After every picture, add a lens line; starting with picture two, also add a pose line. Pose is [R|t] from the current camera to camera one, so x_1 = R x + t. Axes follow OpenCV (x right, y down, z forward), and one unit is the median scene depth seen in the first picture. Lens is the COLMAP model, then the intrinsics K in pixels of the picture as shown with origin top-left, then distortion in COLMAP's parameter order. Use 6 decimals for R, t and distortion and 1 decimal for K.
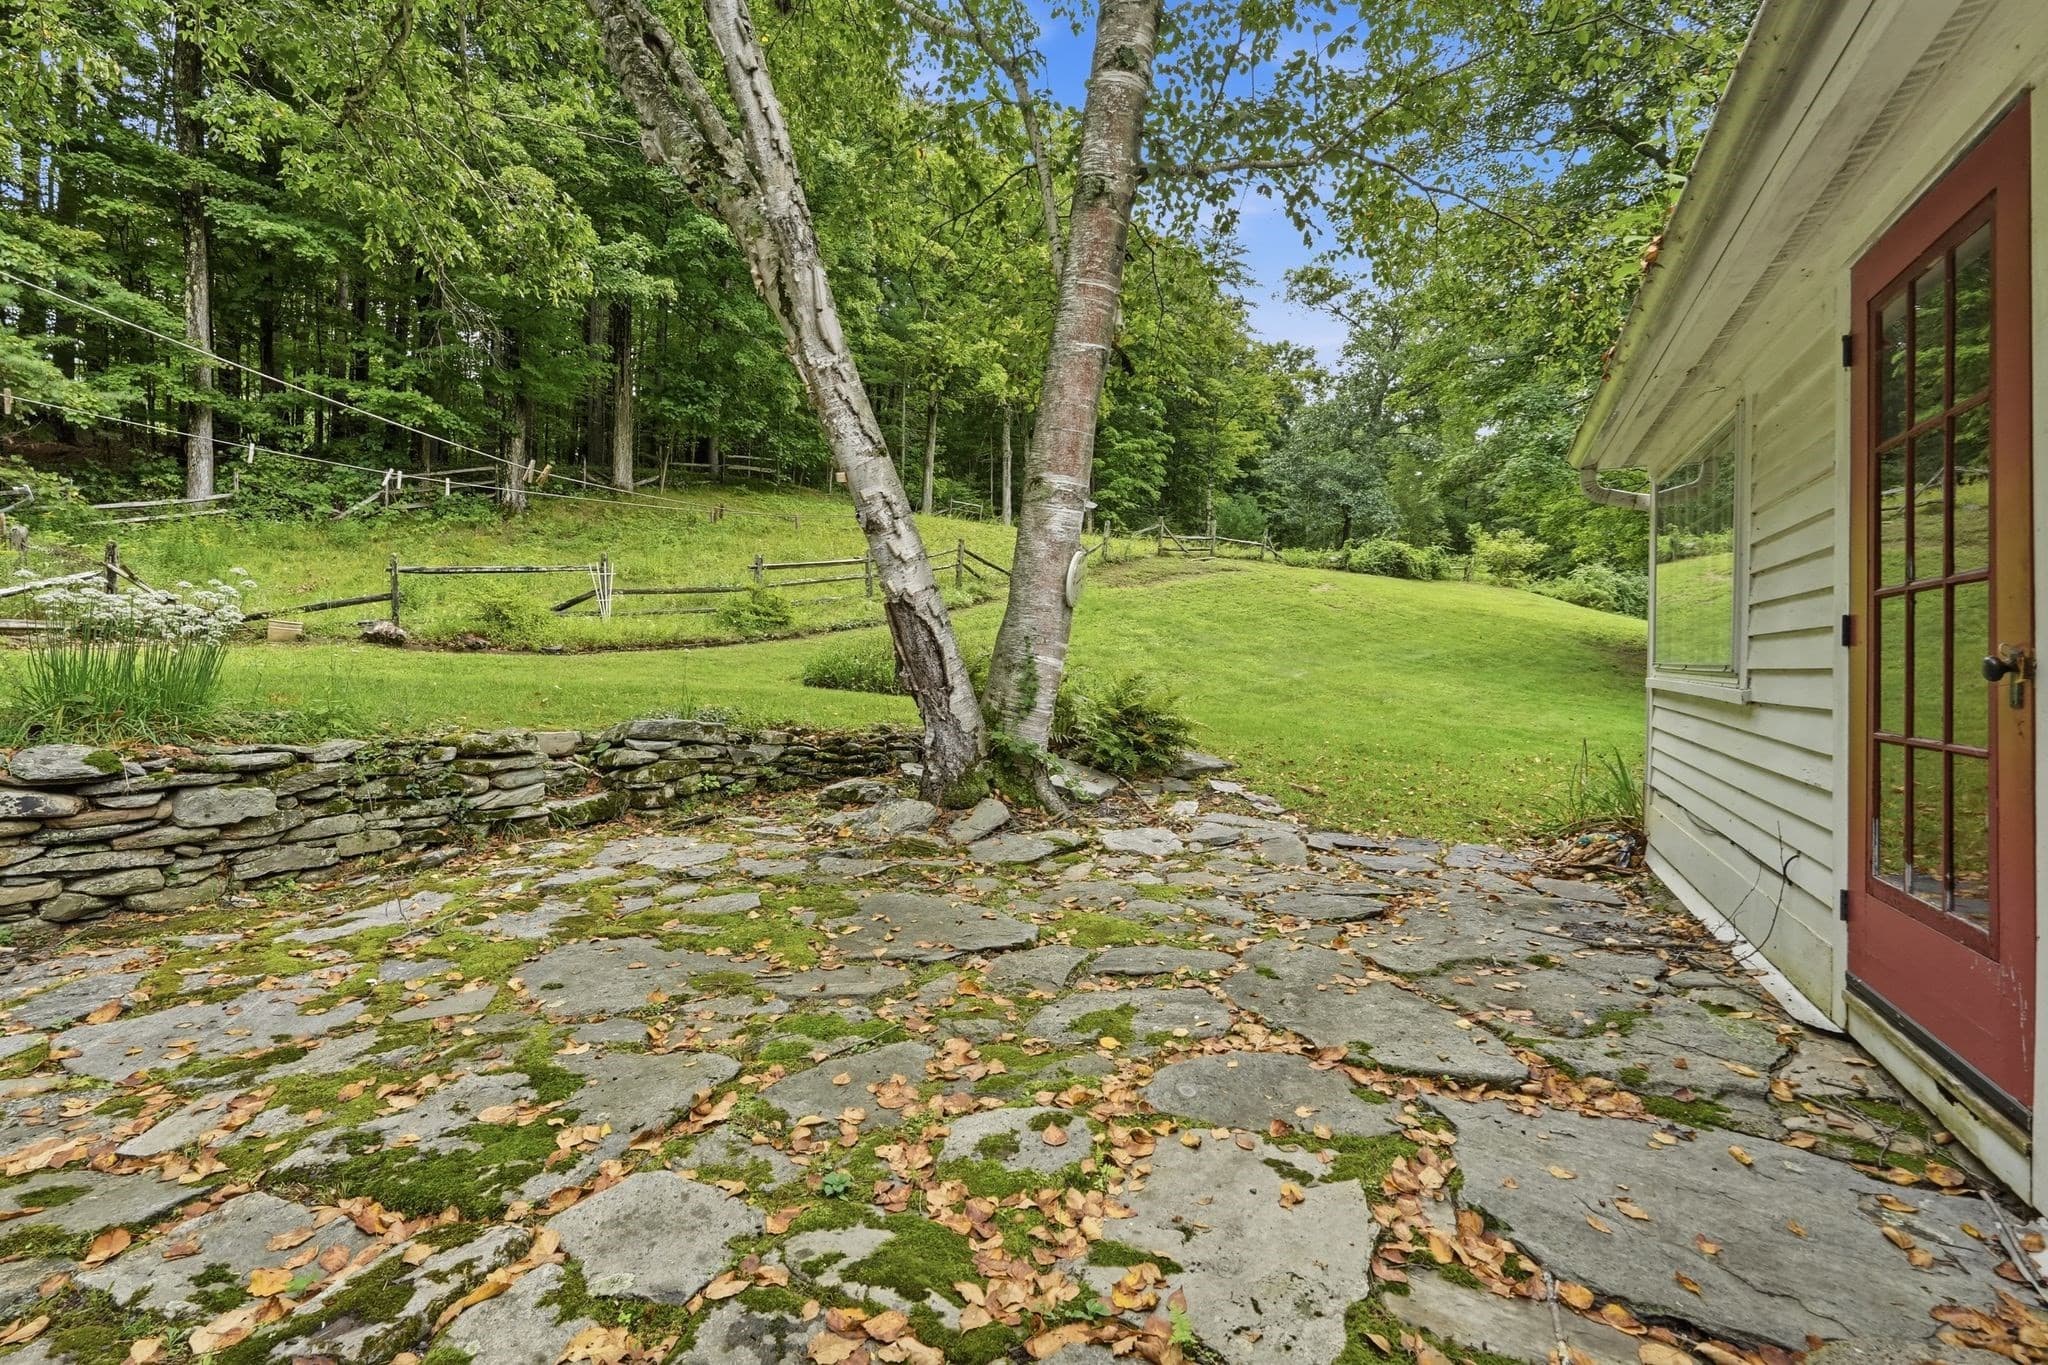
lens RADIAL K [[911.3, 0, 1011.7], [0, 911.3, 672.5], [0, 0, 1]] dist [-0.018304, 0.009268]
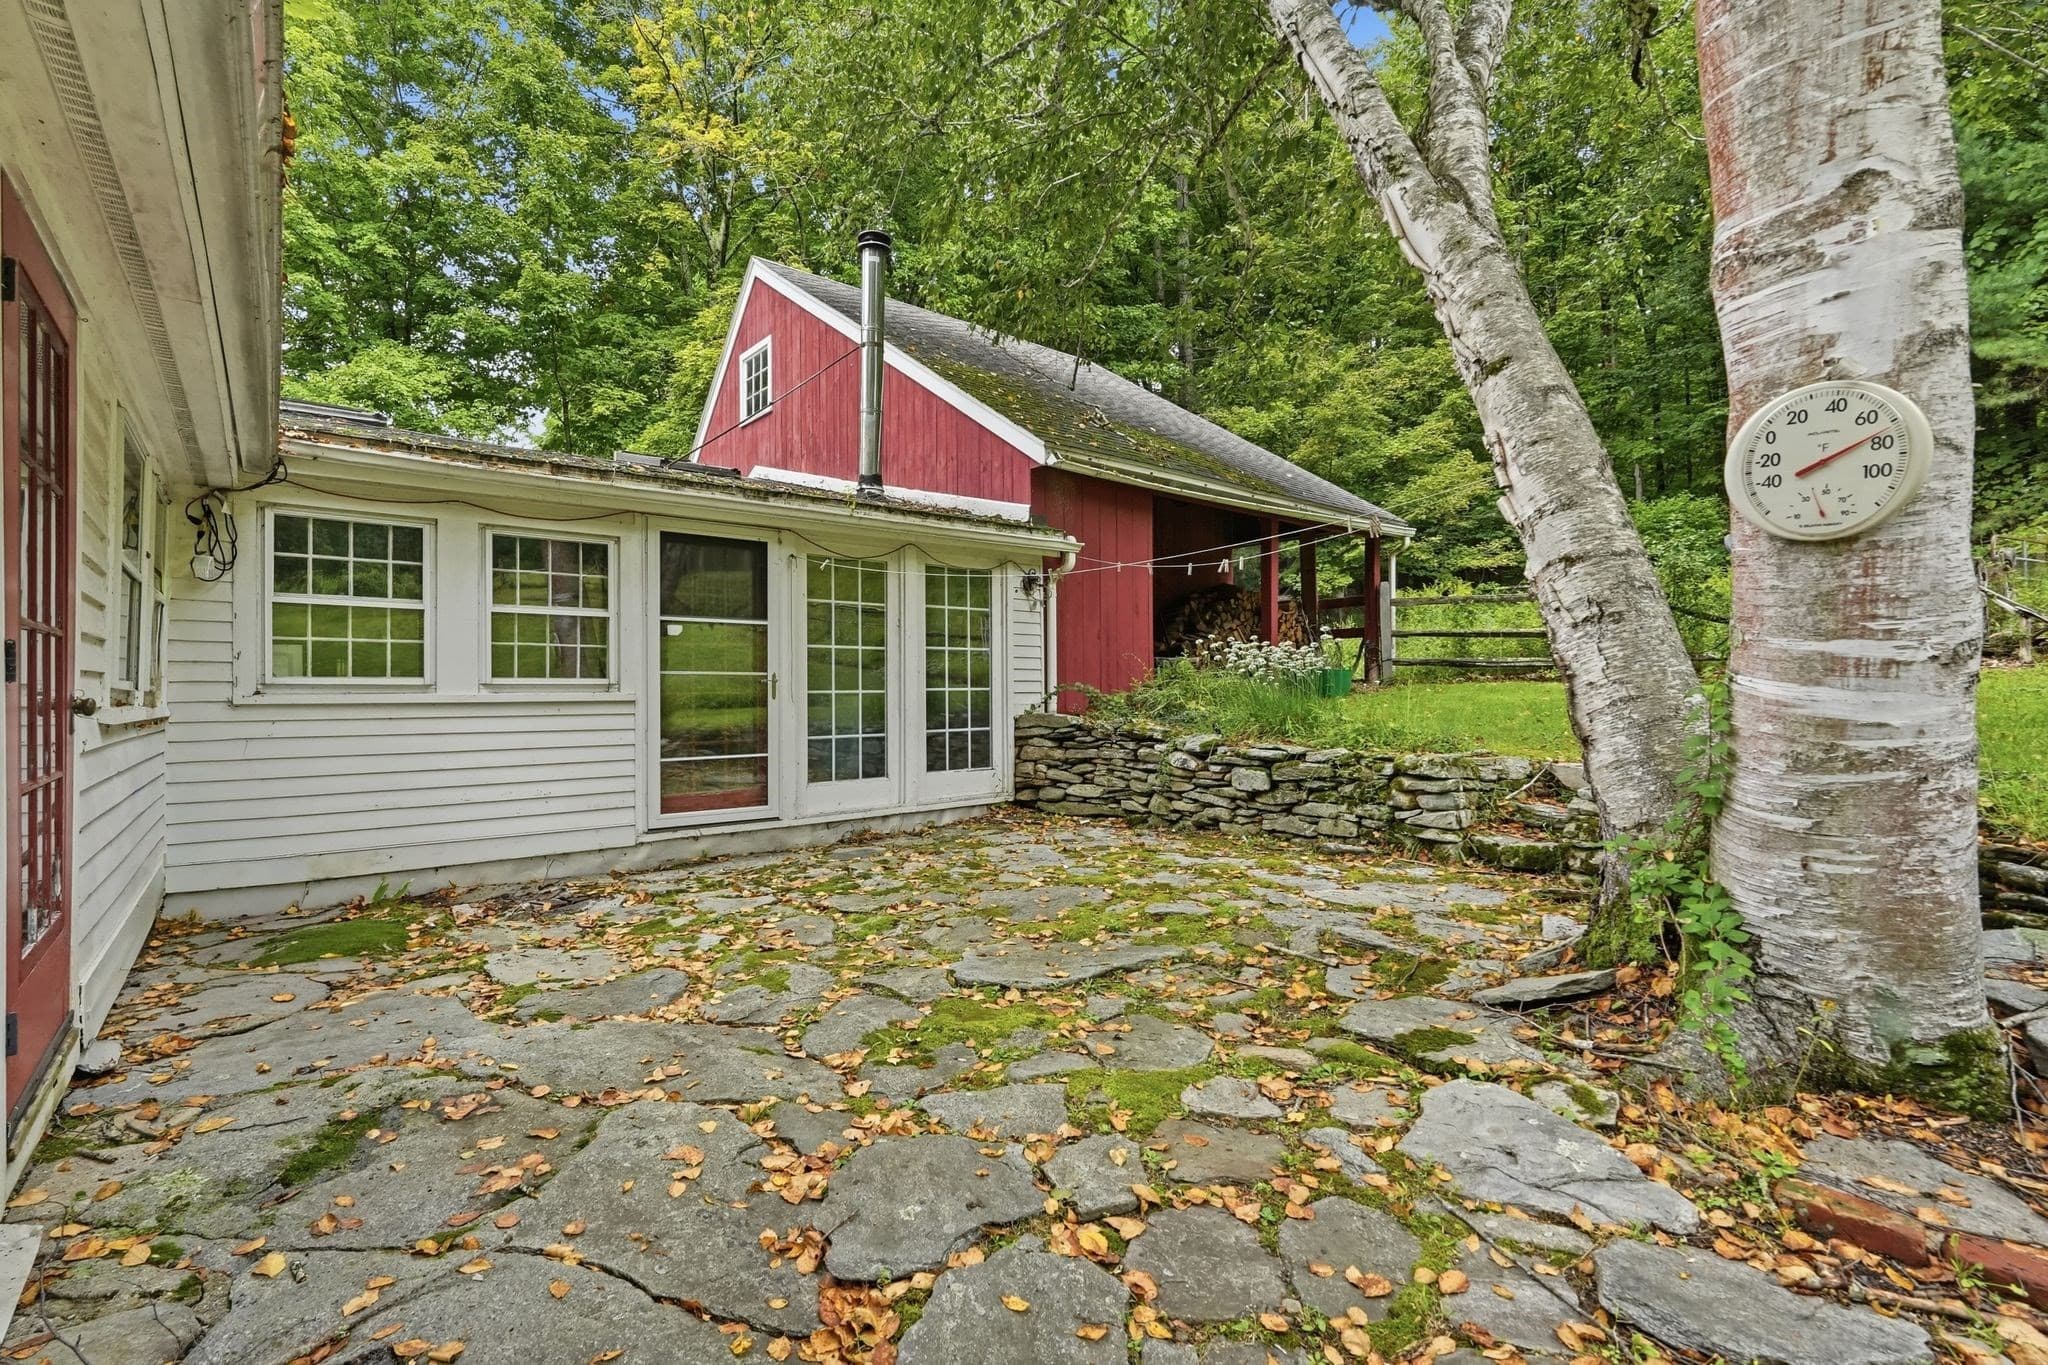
lens RADIAL K [[911.3, 0, 1011.7], [0, 911.3, 672.5], [0, 0, 1]] dist [-0.018304, 0.009268]
pose [[-0.402989, -0.014876, -0.915084, 0.820250], [-0.004115, 0.999887, -0.014442, -0.019726], [0.915196, -0.002054, -0.403005, 1.314769]]
